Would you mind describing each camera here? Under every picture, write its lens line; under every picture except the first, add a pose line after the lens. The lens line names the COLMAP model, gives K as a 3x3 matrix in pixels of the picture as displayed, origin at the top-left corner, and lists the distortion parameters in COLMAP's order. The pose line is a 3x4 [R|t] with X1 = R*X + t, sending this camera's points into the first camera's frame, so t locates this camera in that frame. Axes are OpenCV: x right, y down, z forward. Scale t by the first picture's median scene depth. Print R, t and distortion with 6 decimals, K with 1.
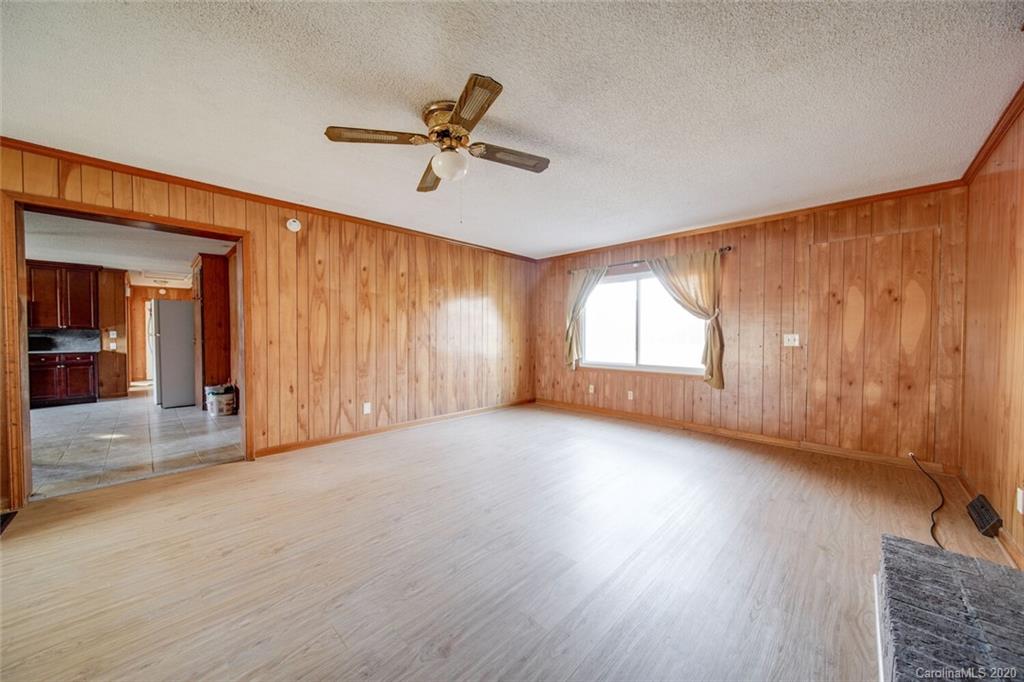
lens RADIAL K [[358.8, 0, 497.9], [0, 358.8, 343.8], [0, 0, 1]] dist [-0.002785, -0.000037]
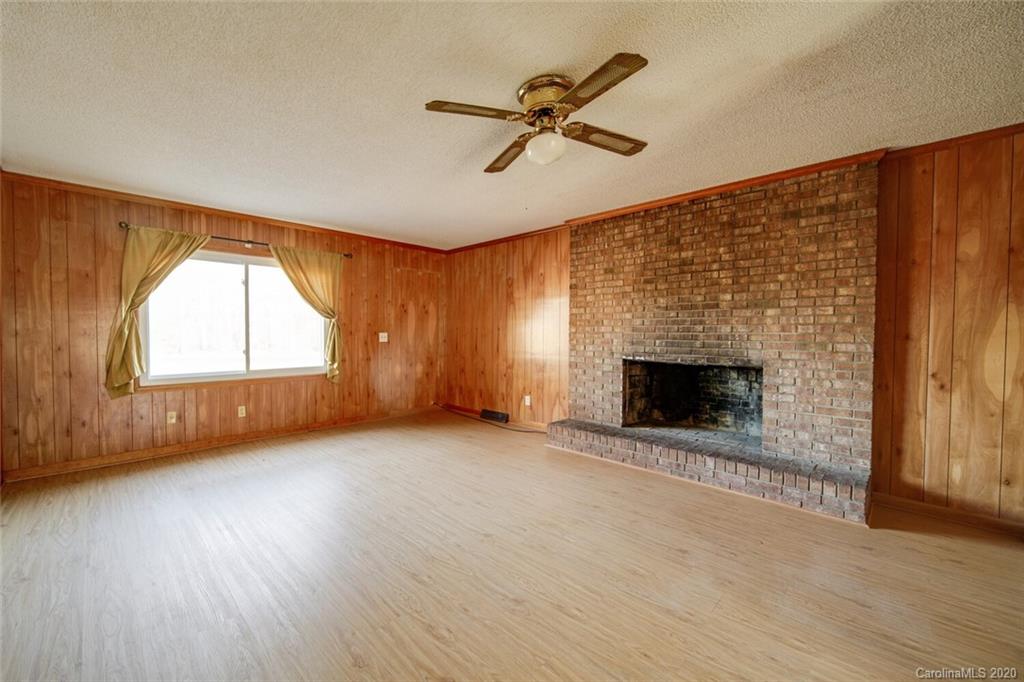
lens RADIAL K [[360.2, 0, 510.0], [0, 360.2, 341.0], [0, 0, 1]] dist [-0.002458, -0.000283]
pose [[0.029371, -0.023976, 0.999281, -0.475145], [0.024756, 0.999423, 0.023252, -0.015545], [-0.999262, 0.024056, 0.029948, 0.482680]]
